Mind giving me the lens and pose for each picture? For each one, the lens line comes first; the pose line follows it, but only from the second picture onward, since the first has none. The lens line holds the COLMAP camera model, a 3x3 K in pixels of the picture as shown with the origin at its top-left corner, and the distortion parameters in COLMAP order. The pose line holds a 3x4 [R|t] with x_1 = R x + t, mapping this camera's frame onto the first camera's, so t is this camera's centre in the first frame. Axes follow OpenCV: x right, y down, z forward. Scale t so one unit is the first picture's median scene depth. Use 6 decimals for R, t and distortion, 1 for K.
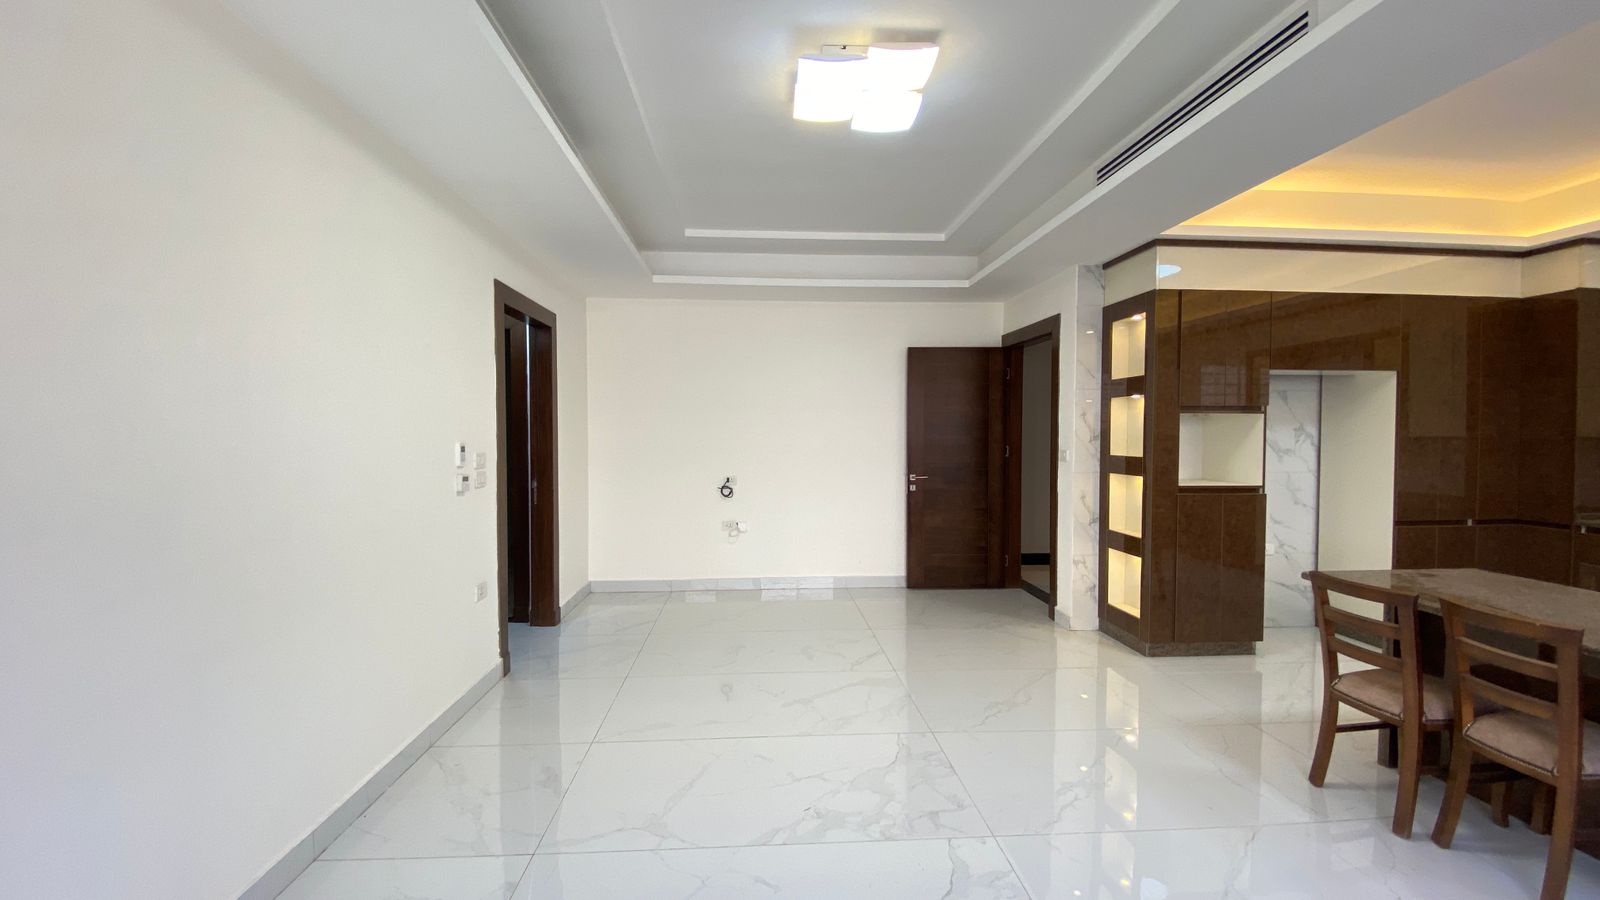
lens RADIAL K [[648.0, 0, 802.9], [0, 648.0, 450.5], [0, 0, 1]] dist [-0.000714, -0.000041]
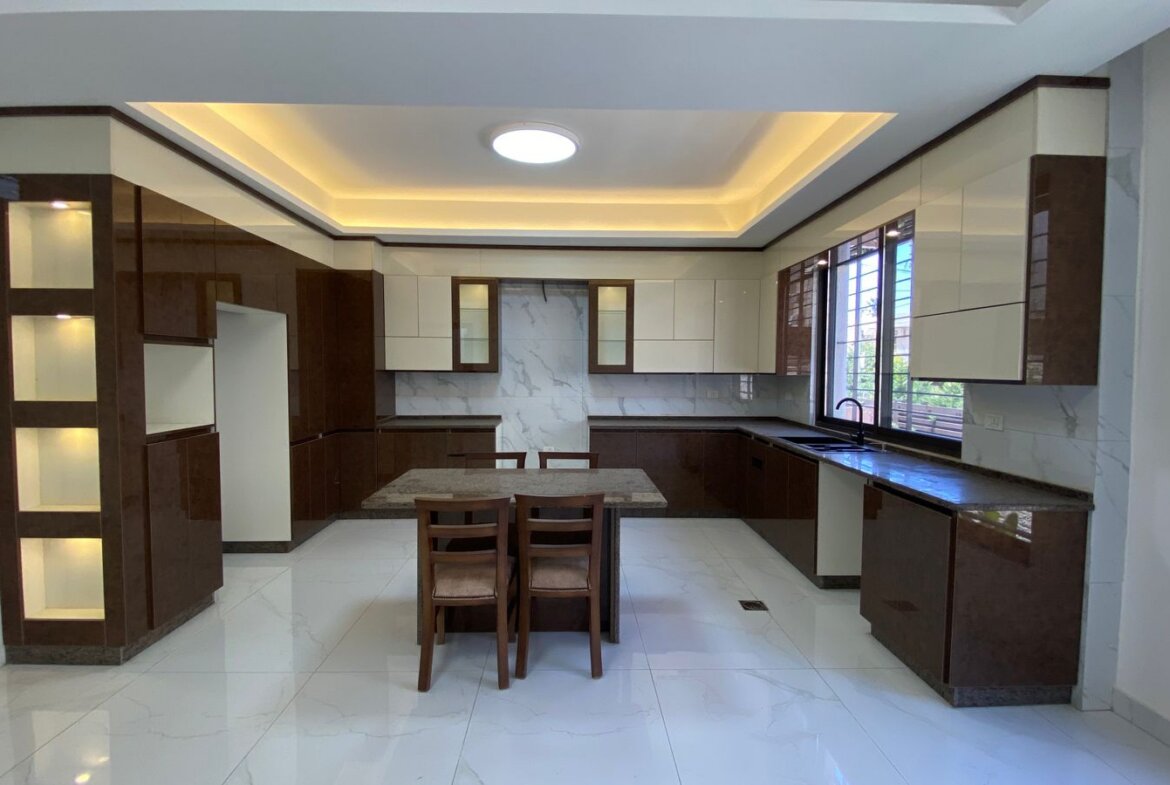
lens RADIAL K [[575.7, 0, 585.4], [0, 575.7, 391.9], [0, 0, 1]] dist [-0.004478, -0.004201]
pose [[0.056092, -0.044335, 0.997441, -0.089527], [0.024500, 0.998774, 0.043016, -0.014636], [-0.998125, 0.022025, 0.057110, 0.416160]]
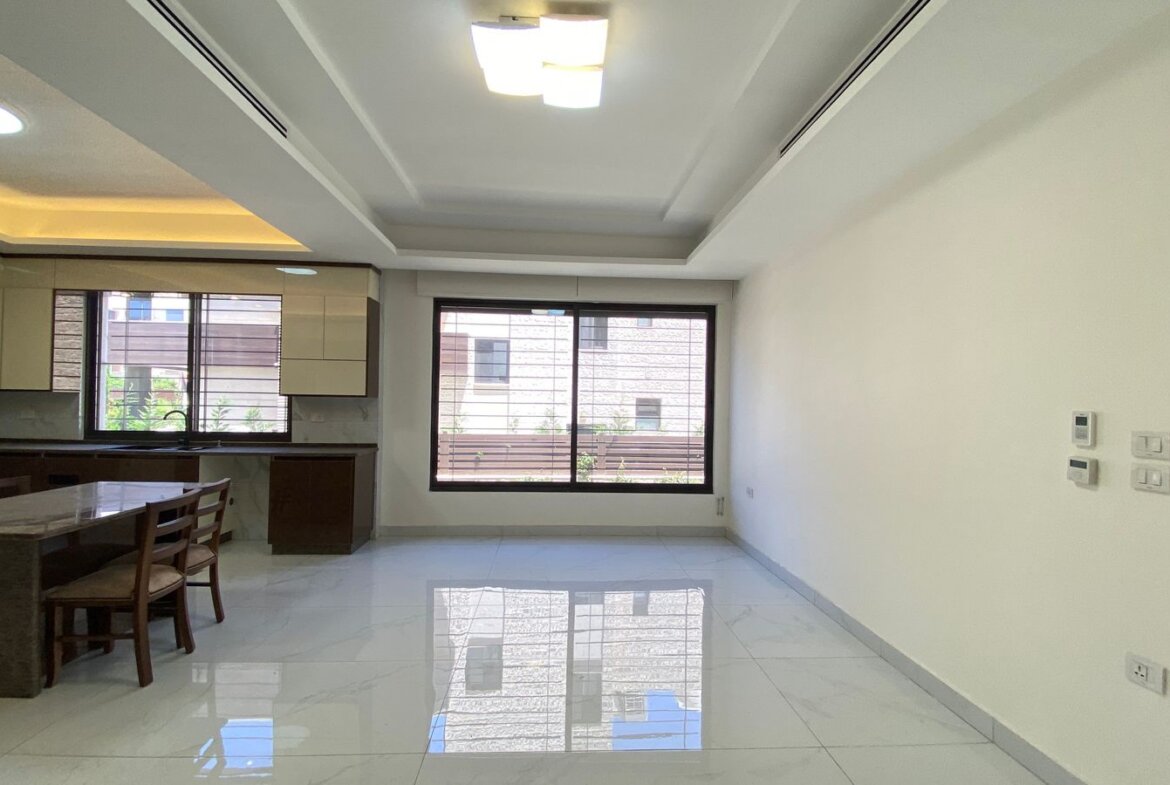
lens RADIAL K [[575.7, 0, 585.4], [0, 575.7, 391.7], [0, 0, 1]] dist [-0.004478, -0.004201]
pose [[-0.999384, -0.017294, 0.030544, 0.015294], [-0.016586, 0.999591, 0.023281, -0.051062], [-0.030934, 0.022760, -0.999262, 1.777976]]
